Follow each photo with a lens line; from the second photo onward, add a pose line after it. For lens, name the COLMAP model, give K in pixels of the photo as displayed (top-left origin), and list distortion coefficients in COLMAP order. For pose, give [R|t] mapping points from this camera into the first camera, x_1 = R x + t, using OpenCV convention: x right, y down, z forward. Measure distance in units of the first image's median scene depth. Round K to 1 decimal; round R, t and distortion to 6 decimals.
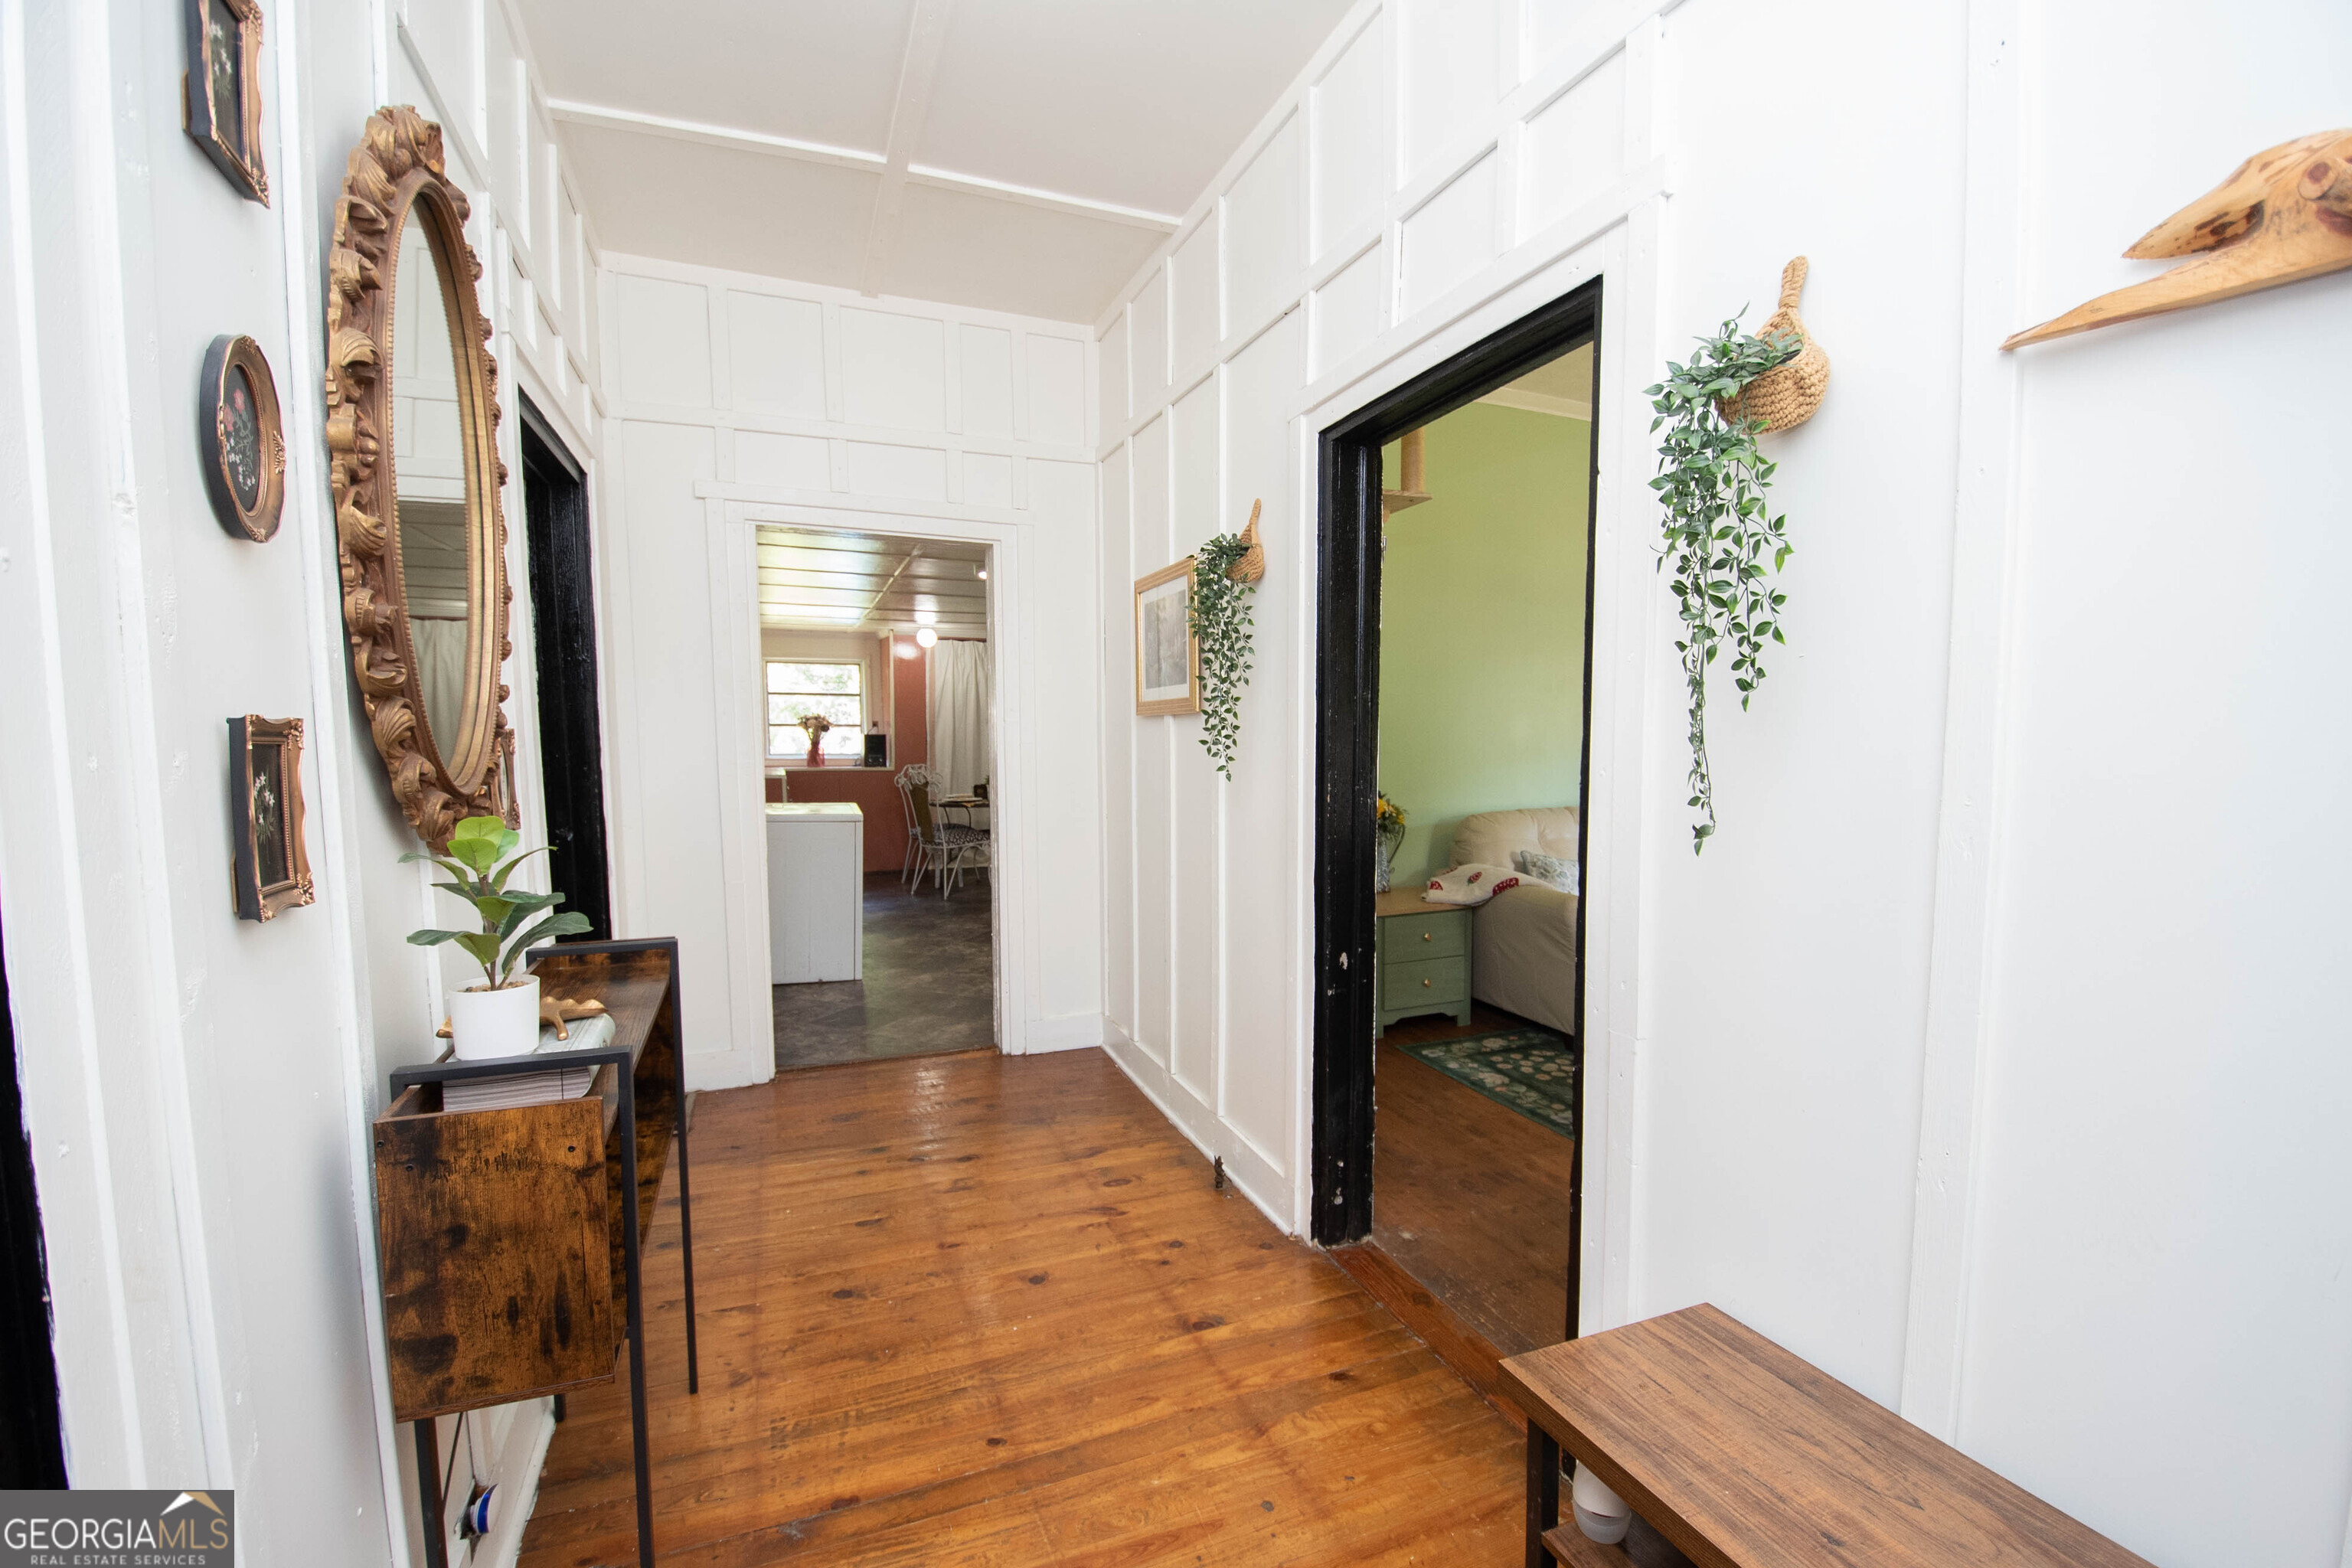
lens RADIAL K [[1029.8, 0, 1181.0], [0, 1029.8, 811.4], [0, 0, 1]] dist [0.018933, -0.026328]
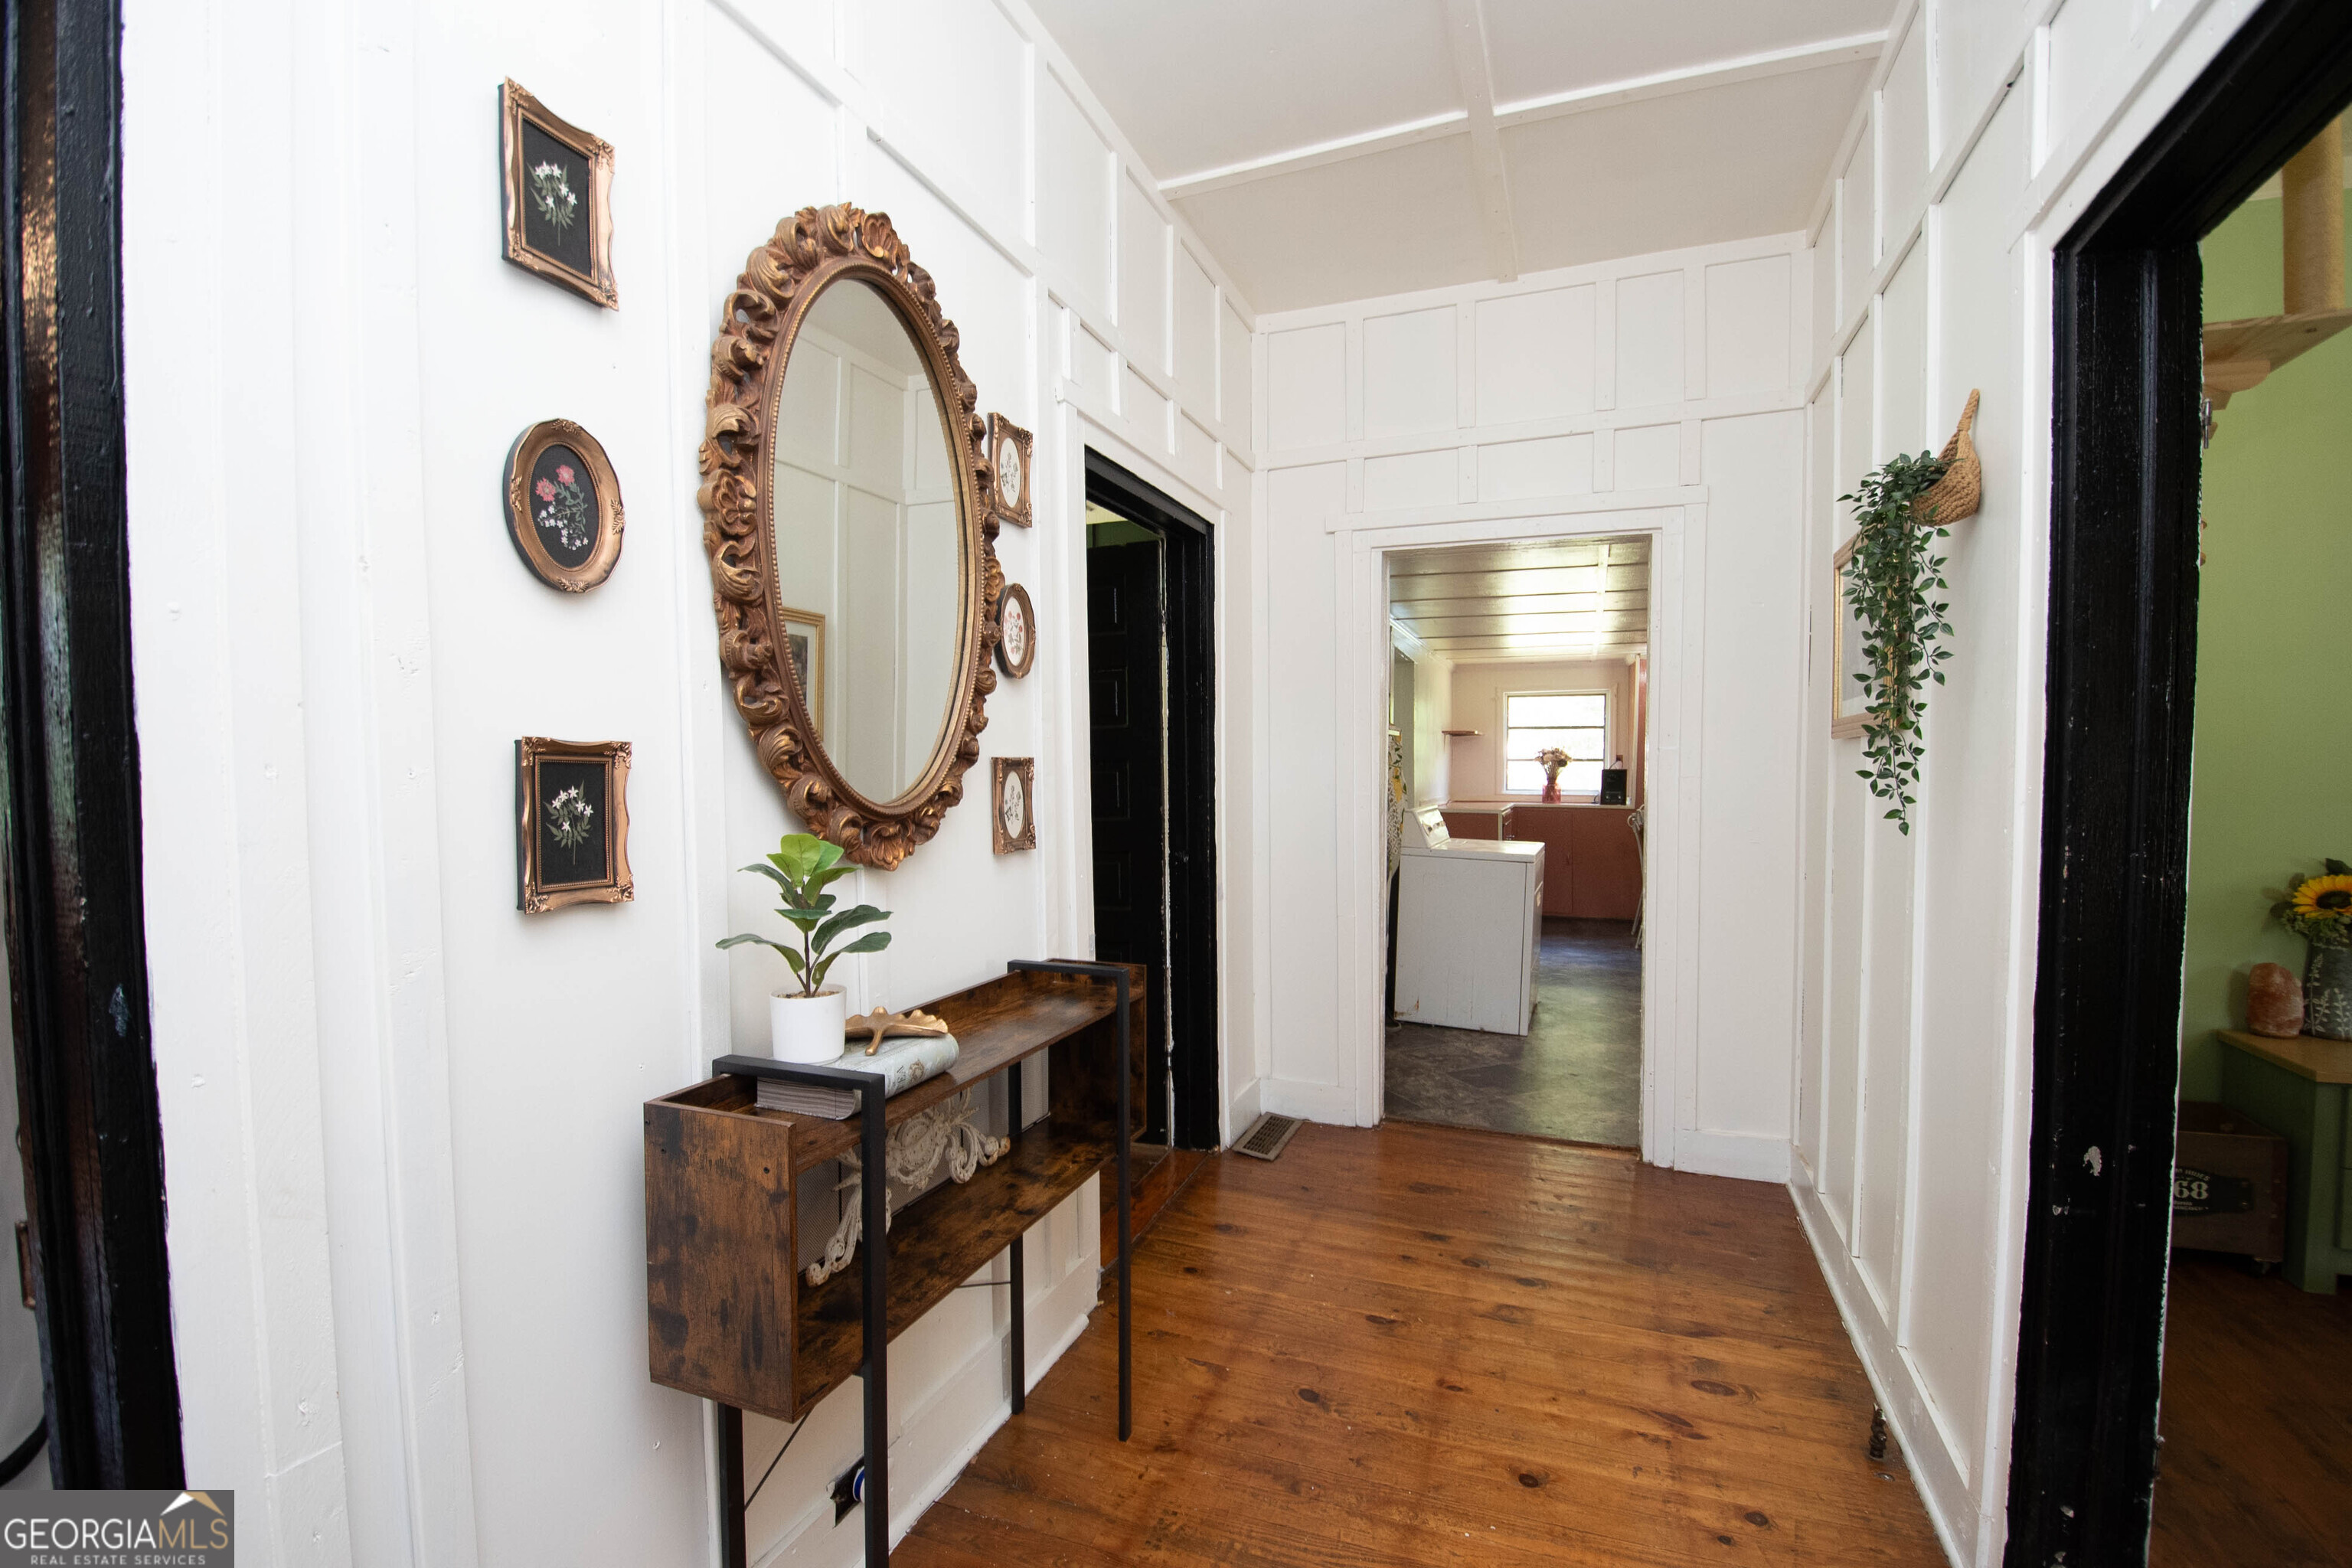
lens RADIAL K [[1029.8, 0, 1181.0], [0, 1029.8, 811.4], [0, 0, 1]] dist [0.018933, -0.026328]
pose [[0.731321, 0.028180, -0.681451, 0.155834], [-0.052537, 0.998505, -0.015091, -0.010317], [0.680007, 0.046838, 0.731708, 0.221354]]
